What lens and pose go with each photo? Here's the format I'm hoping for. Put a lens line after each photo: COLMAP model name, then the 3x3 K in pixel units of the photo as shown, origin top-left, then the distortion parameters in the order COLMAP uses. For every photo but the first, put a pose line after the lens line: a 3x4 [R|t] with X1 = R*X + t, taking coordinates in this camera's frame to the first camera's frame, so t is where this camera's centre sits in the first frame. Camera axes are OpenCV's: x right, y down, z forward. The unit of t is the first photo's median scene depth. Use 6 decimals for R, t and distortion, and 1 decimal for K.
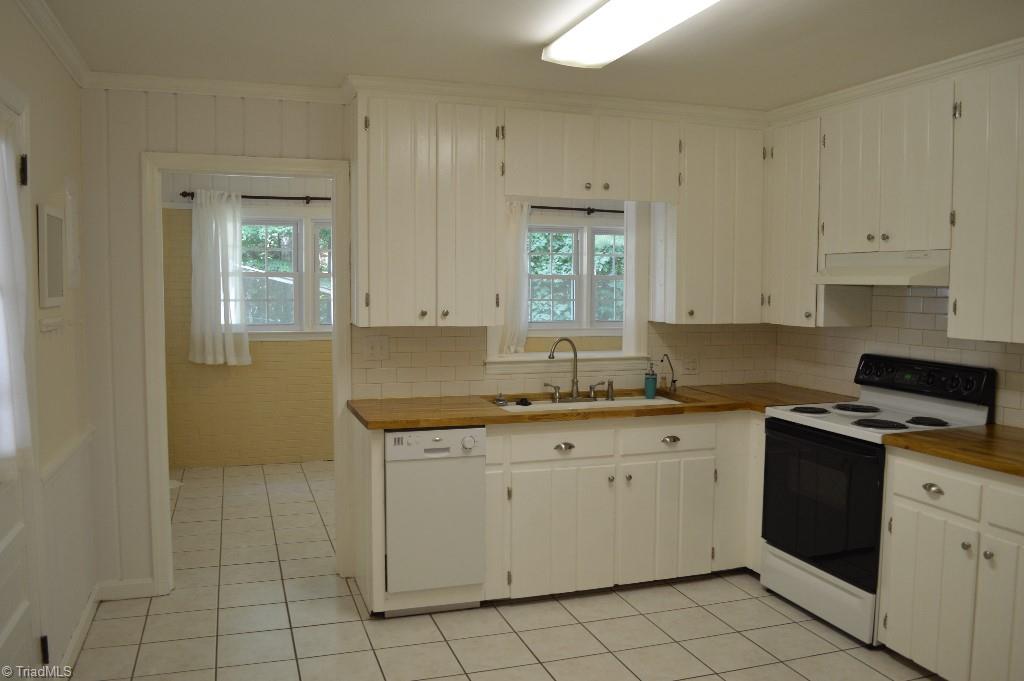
lens RADIAL K [[818.1, 0, 510.0], [0, 818.1, 342.8], [0, 0, 1]] dist [-0.084101, 0.014083]
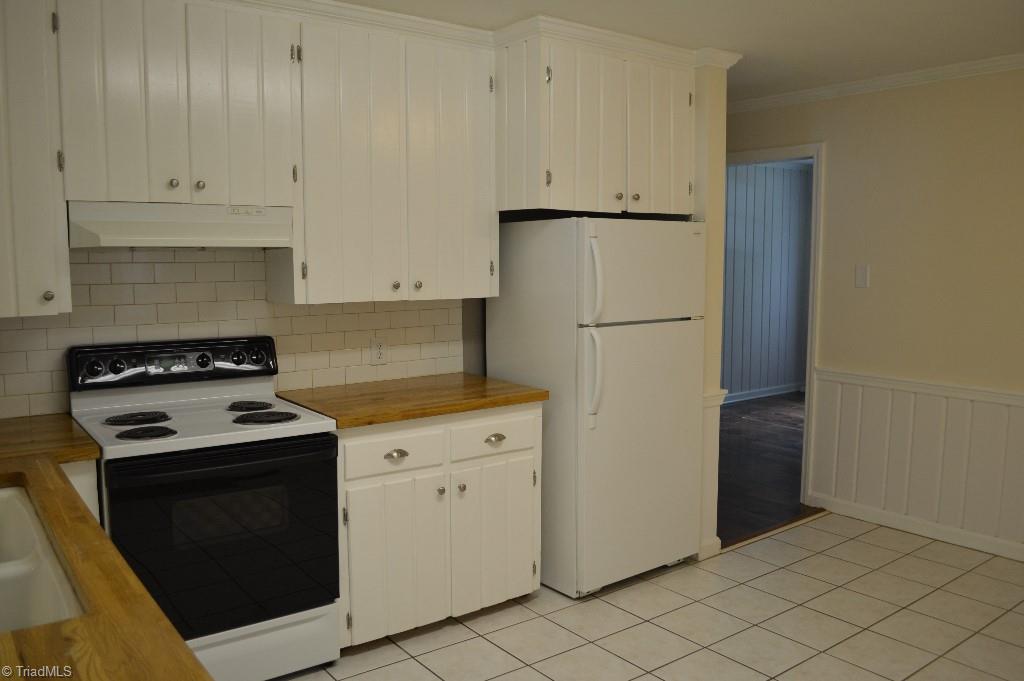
lens RADIAL K [[818.1, 0, 512.0], [0, 818.1, 339.8], [0, 0, 1]] dist [-0.084101, 0.014083]
pose [[-0.302951, -0.107281, 0.946949, -0.359554], [0.064548, 0.989052, 0.132701, -0.065210], [-0.950818, 0.101326, -0.292710, 0.915726]]
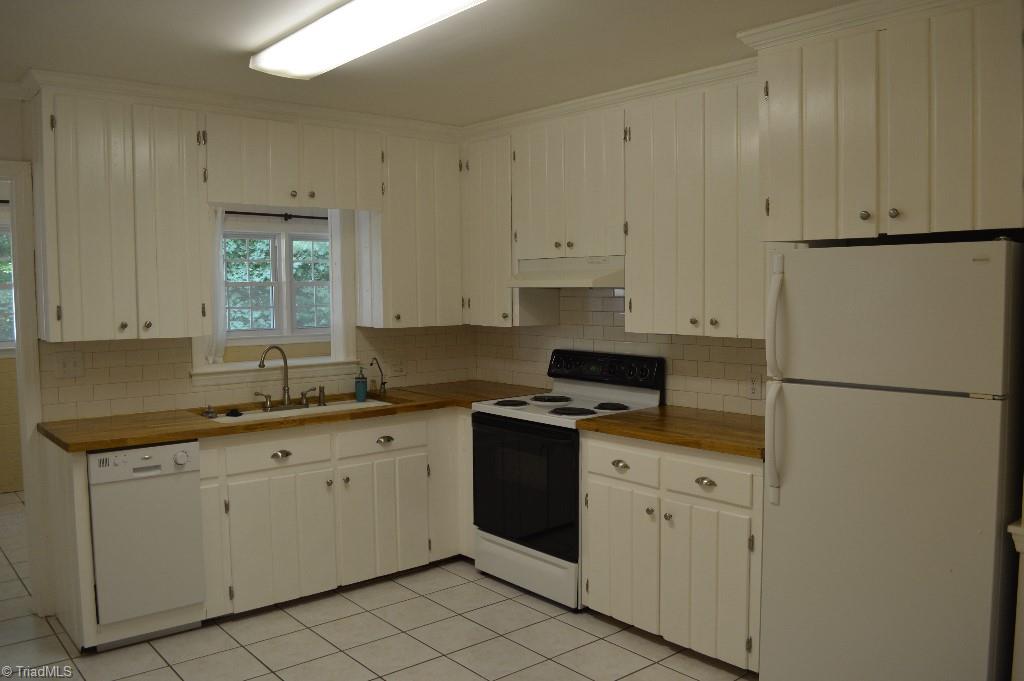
lens RADIAL K [[818.1, 0, 509.6], [0, 818.1, 342.0], [0, 0, 1]] dist [-0.084101, 0.014083]
pose [[0.931020, -0.037725, 0.363014, -0.028538], [0.040058, 0.999197, 0.001101, -0.000312], [-0.362764, 0.013516, 0.931783, -0.028115]]
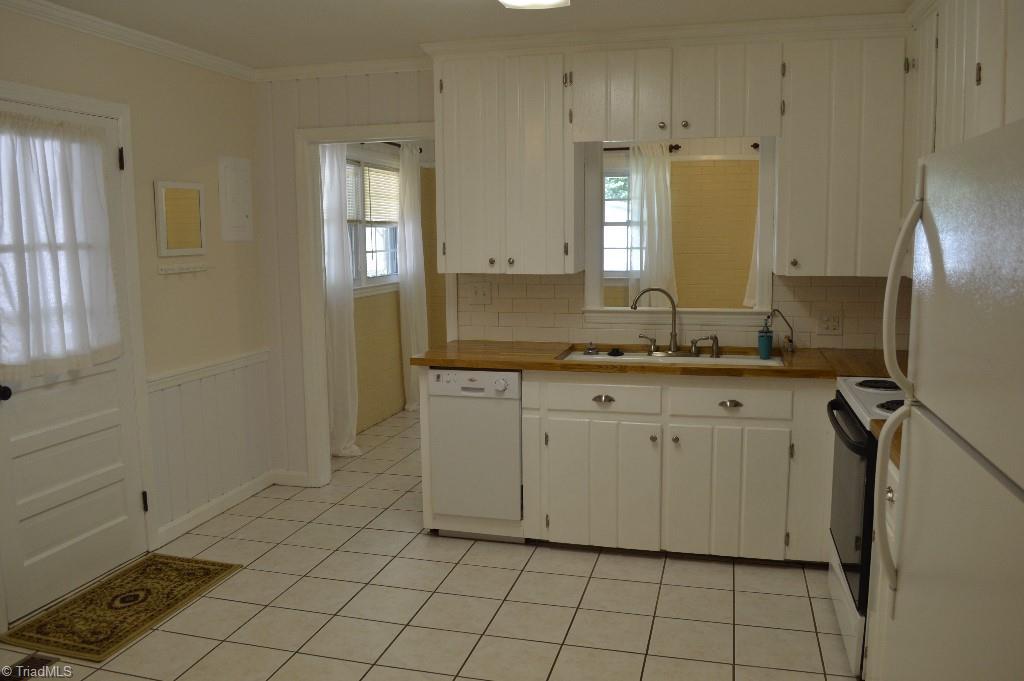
lens RADIAL K [[818.1, 0, 512.5], [0, 818.1, 341.1], [0, 0, 1]] dist [-0.084101, 0.014083]
pose [[0.831276, 0.058552, -0.552767, 0.516639], [-0.023700, 0.997266, 0.069996, -0.007873], [0.555354, -0.045085, 0.830391, 0.132350]]
